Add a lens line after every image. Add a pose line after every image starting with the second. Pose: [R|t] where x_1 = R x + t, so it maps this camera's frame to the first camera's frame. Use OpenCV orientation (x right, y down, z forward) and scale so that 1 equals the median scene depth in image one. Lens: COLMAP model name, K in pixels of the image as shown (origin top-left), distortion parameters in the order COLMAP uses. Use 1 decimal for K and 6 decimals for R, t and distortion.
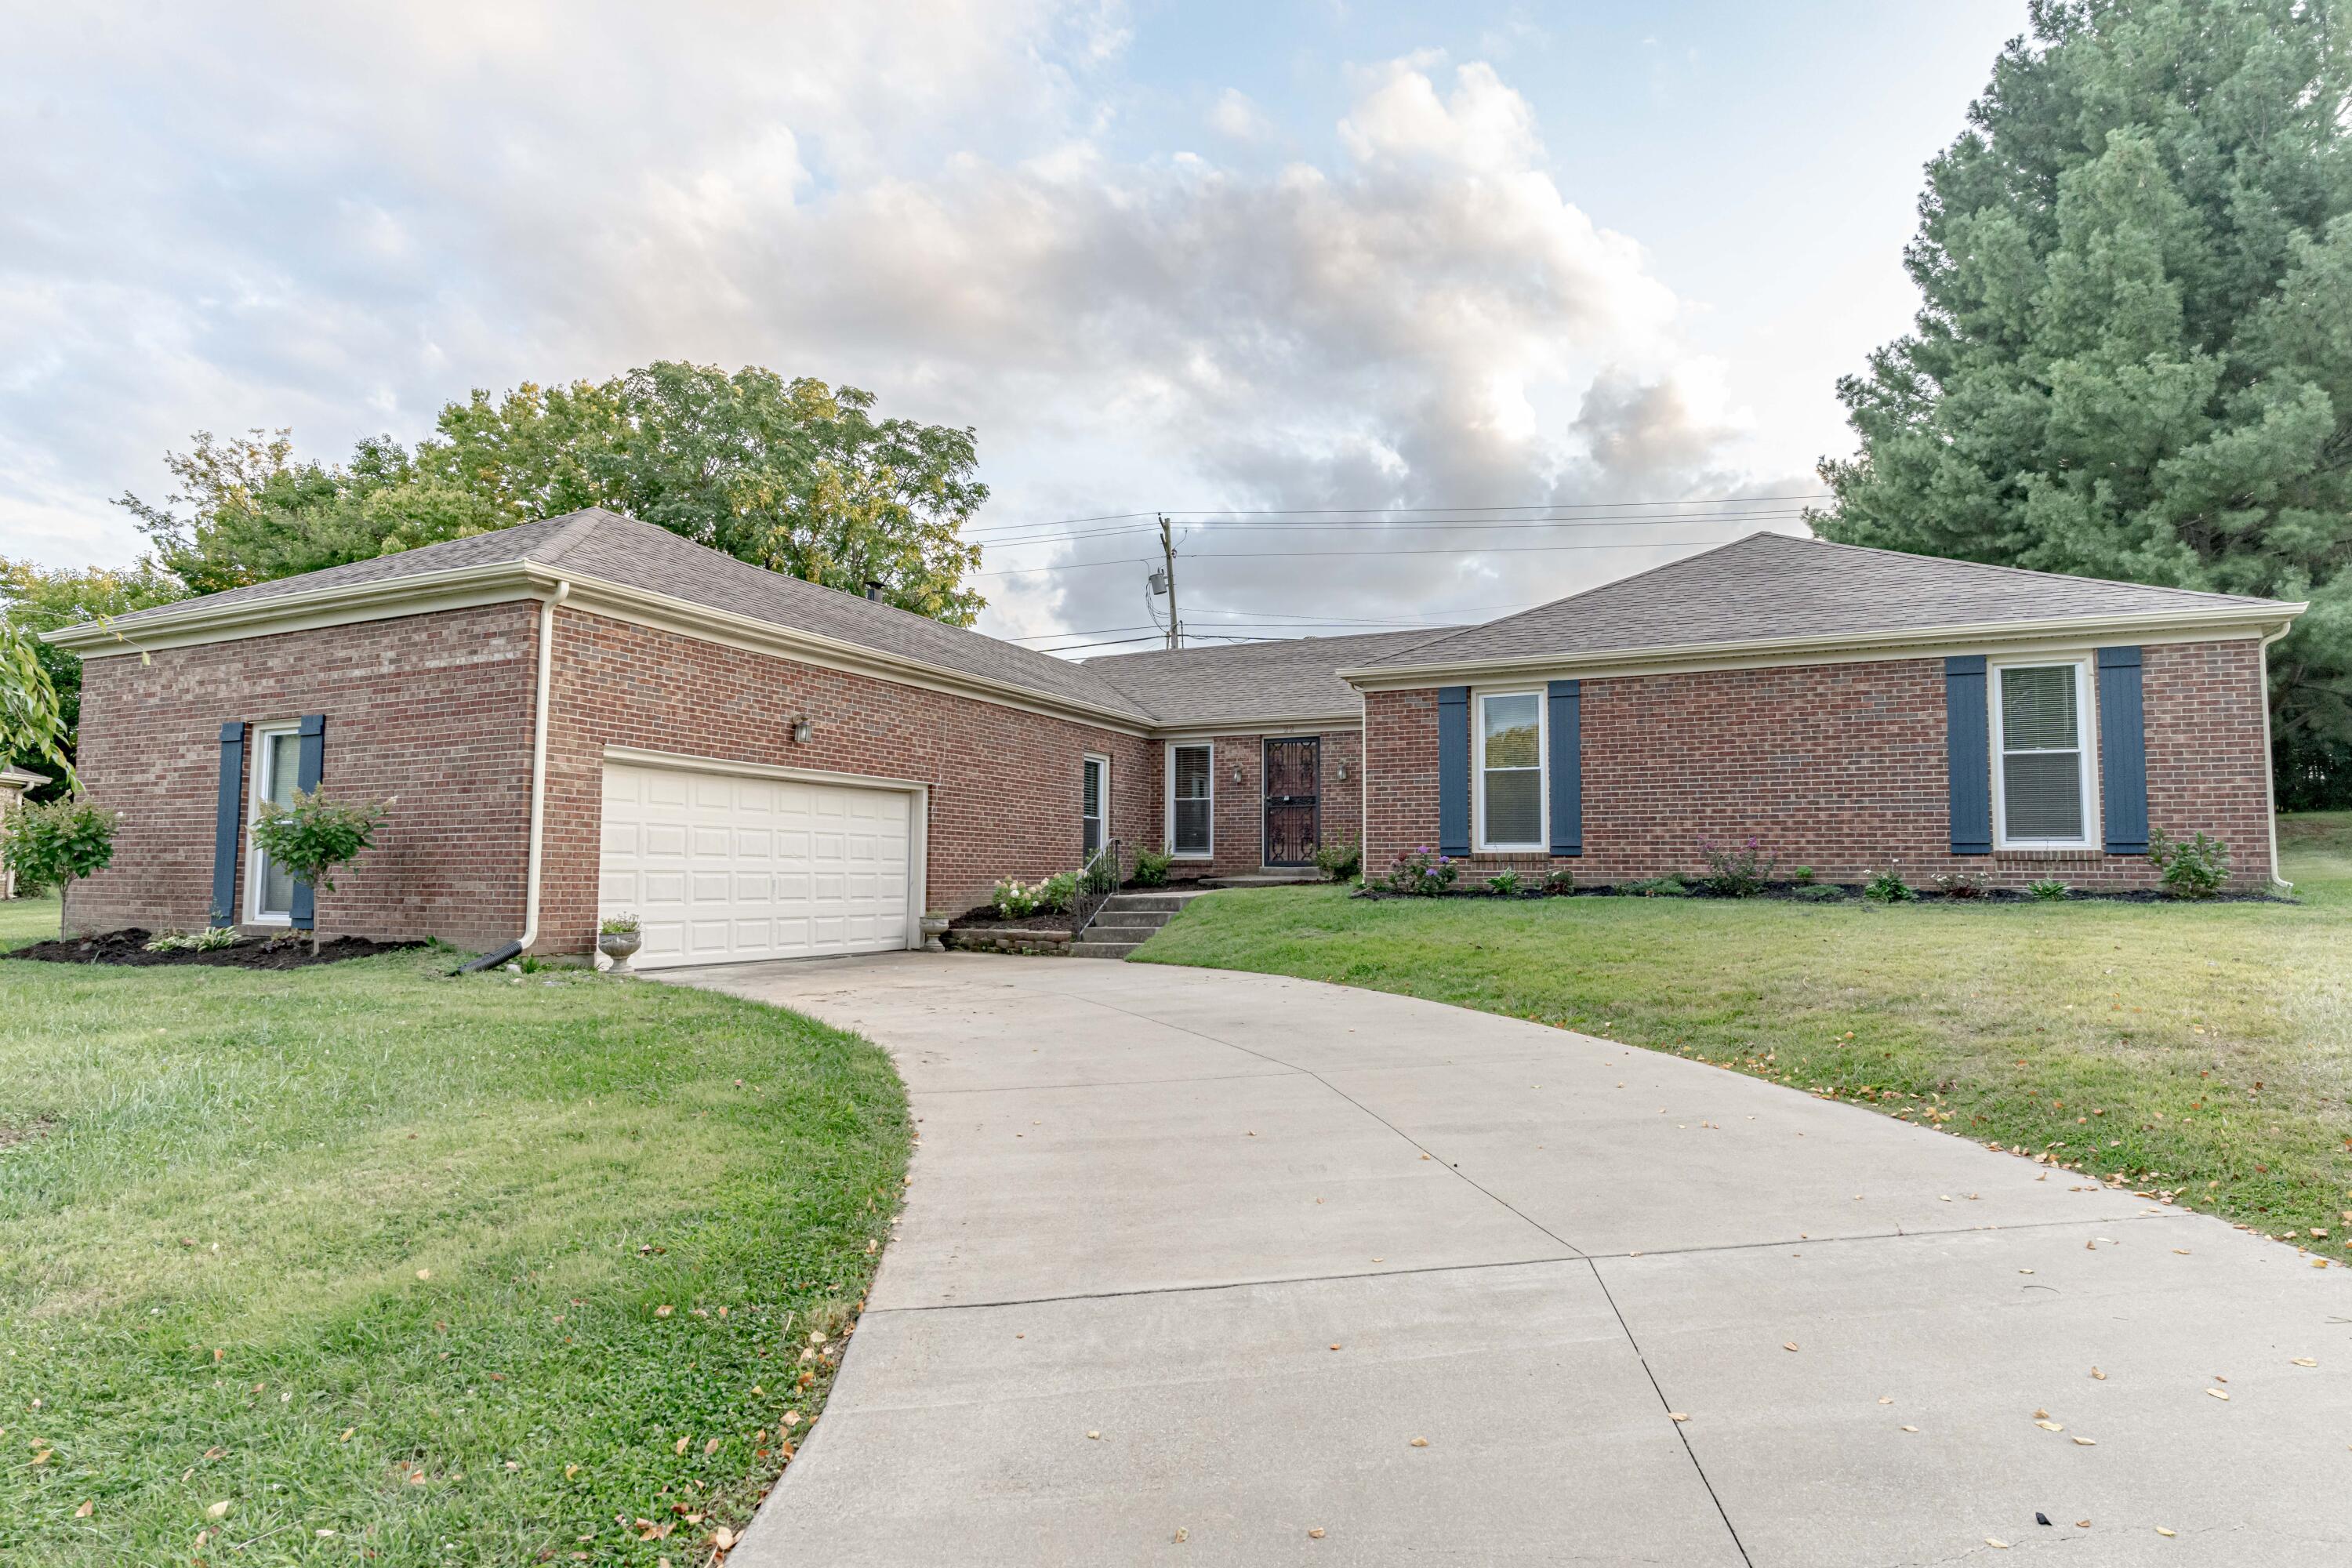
lens RADIAL K [[1309.7, 0, 1179.9], [0, 1309.7, 783.9], [0, 0, 1]] dist [-0.006284, -0.000955]
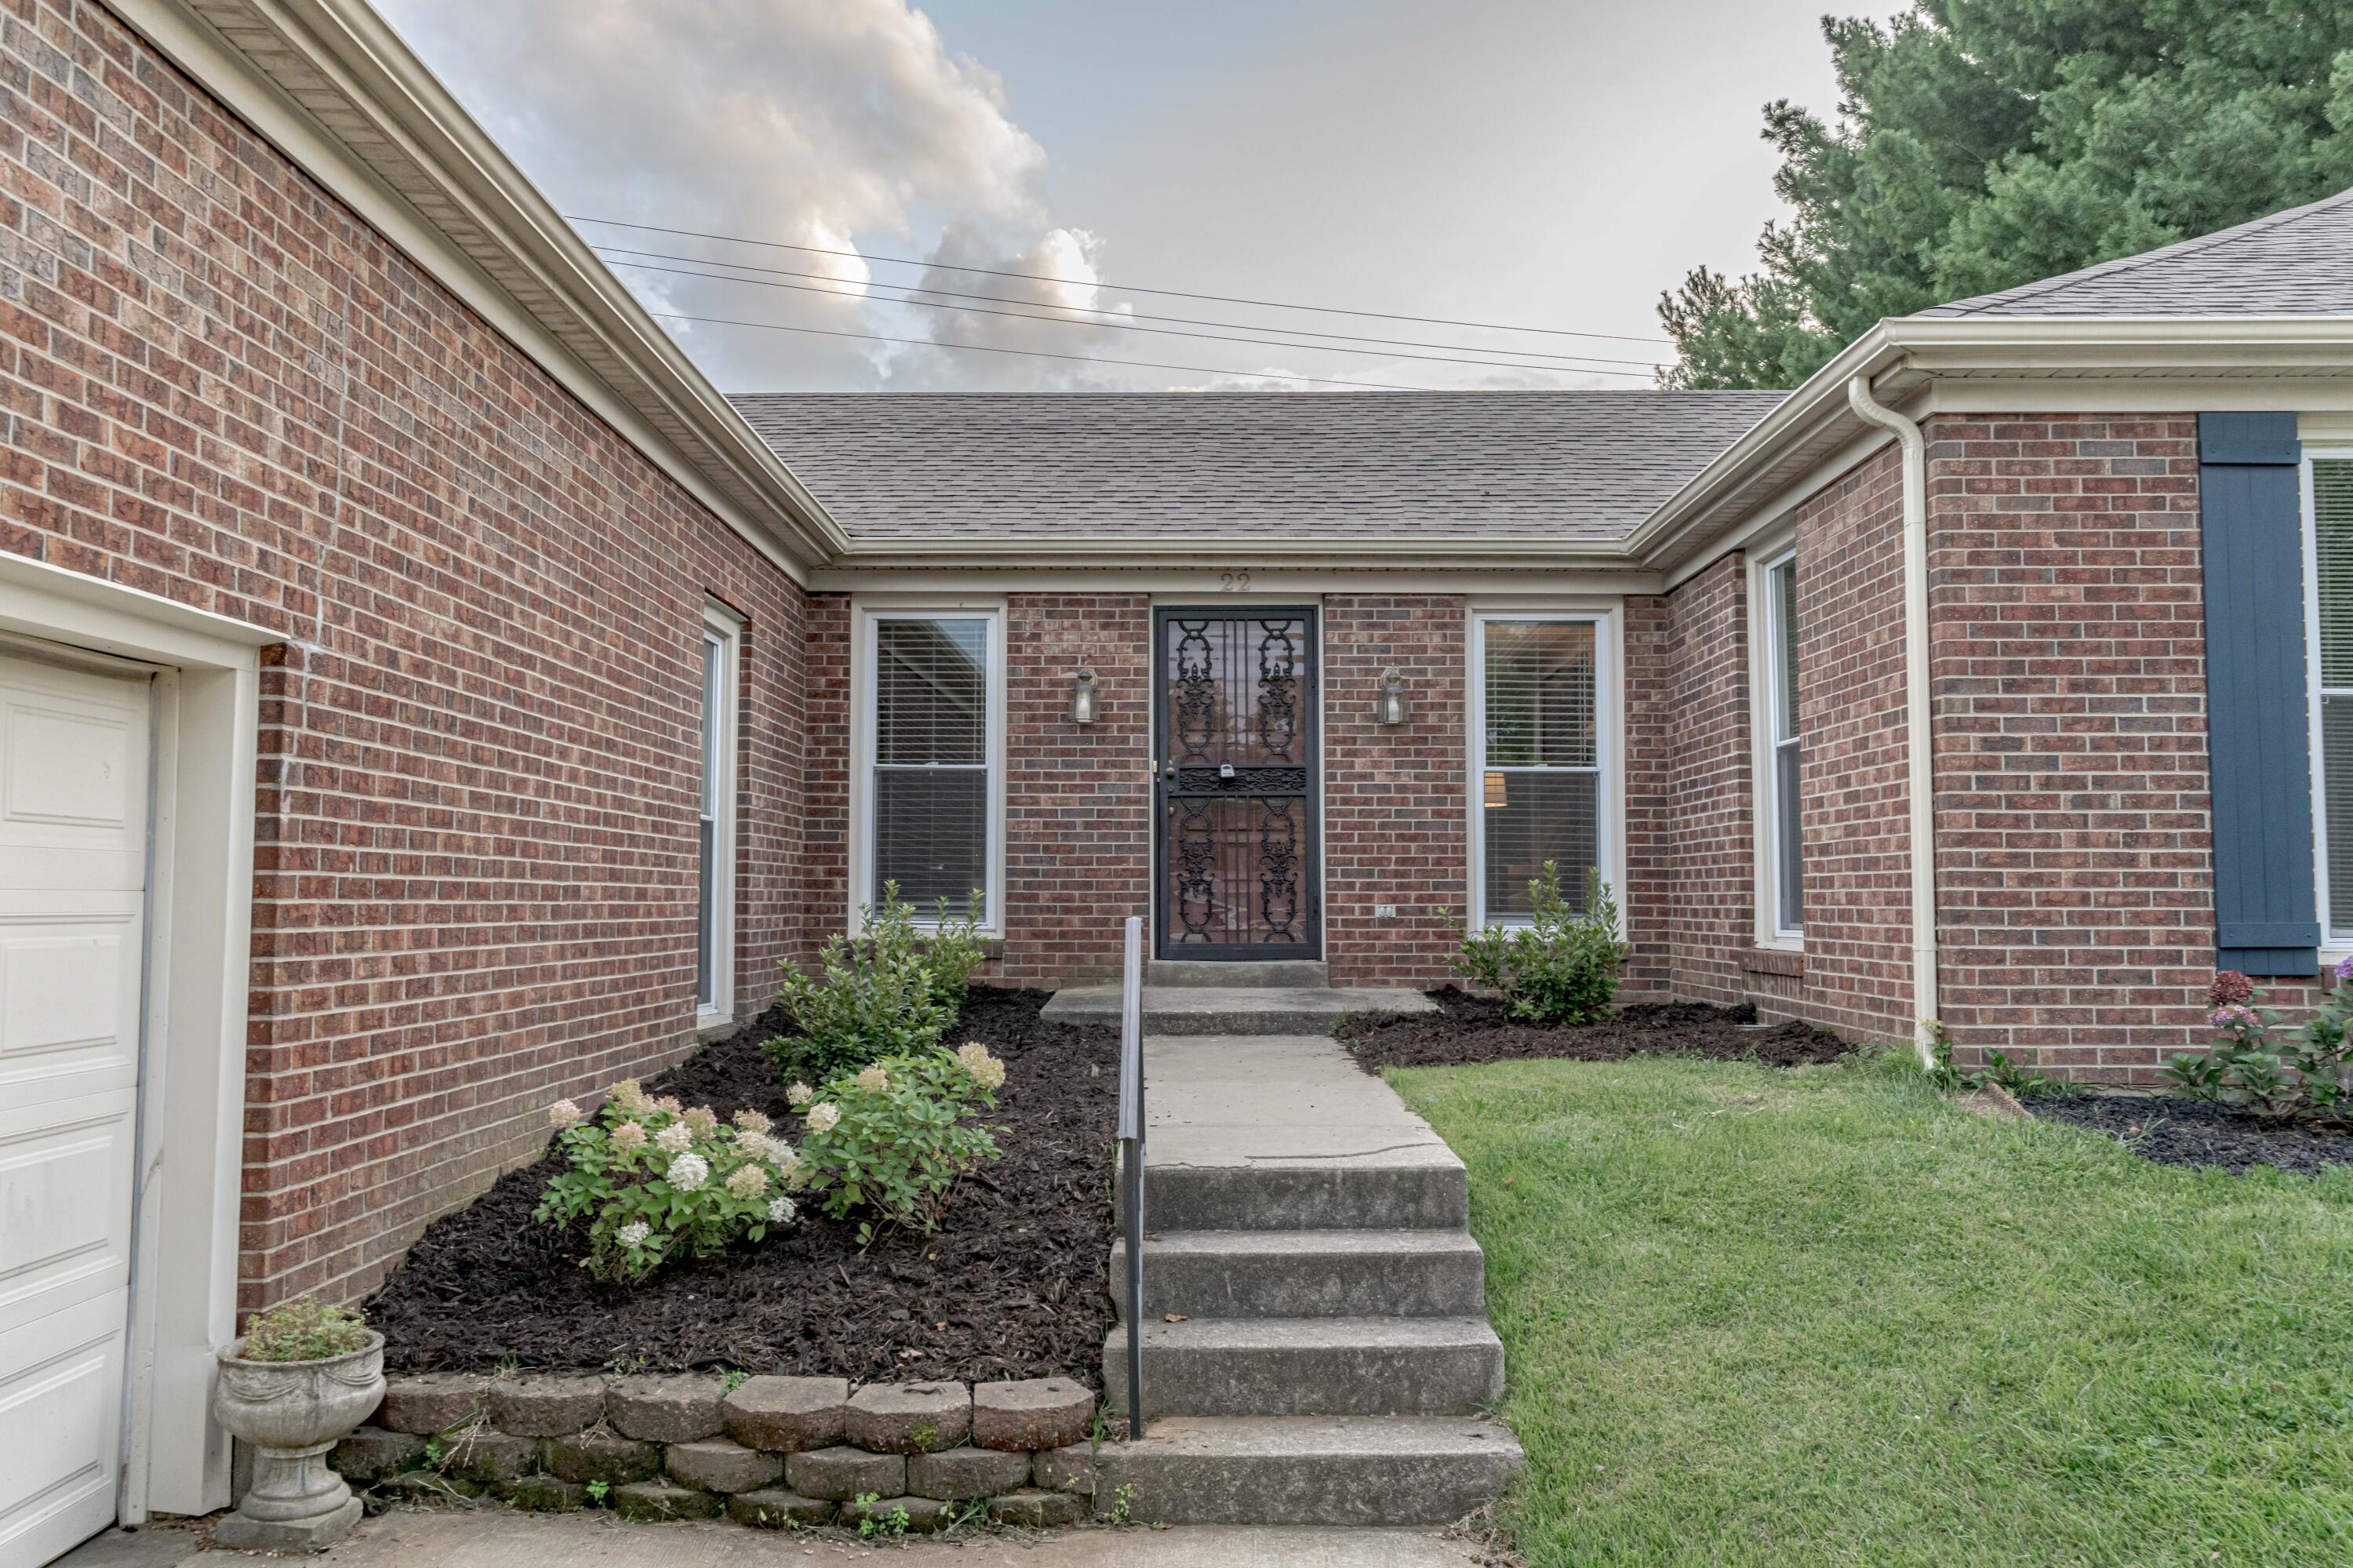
lens RADIAL K [[1836.4, 0, 1171.4], [0, 1836.4, 783.2], [0, 0, 1]] dist [0.006064, -0.001723]
pose [[0.903589, 0.025382, 0.427648, -0.185433], [-0.028984, 0.999578, 0.001915, 0.016731], [-0.427419, -0.014125, 0.903943, 0.693804]]
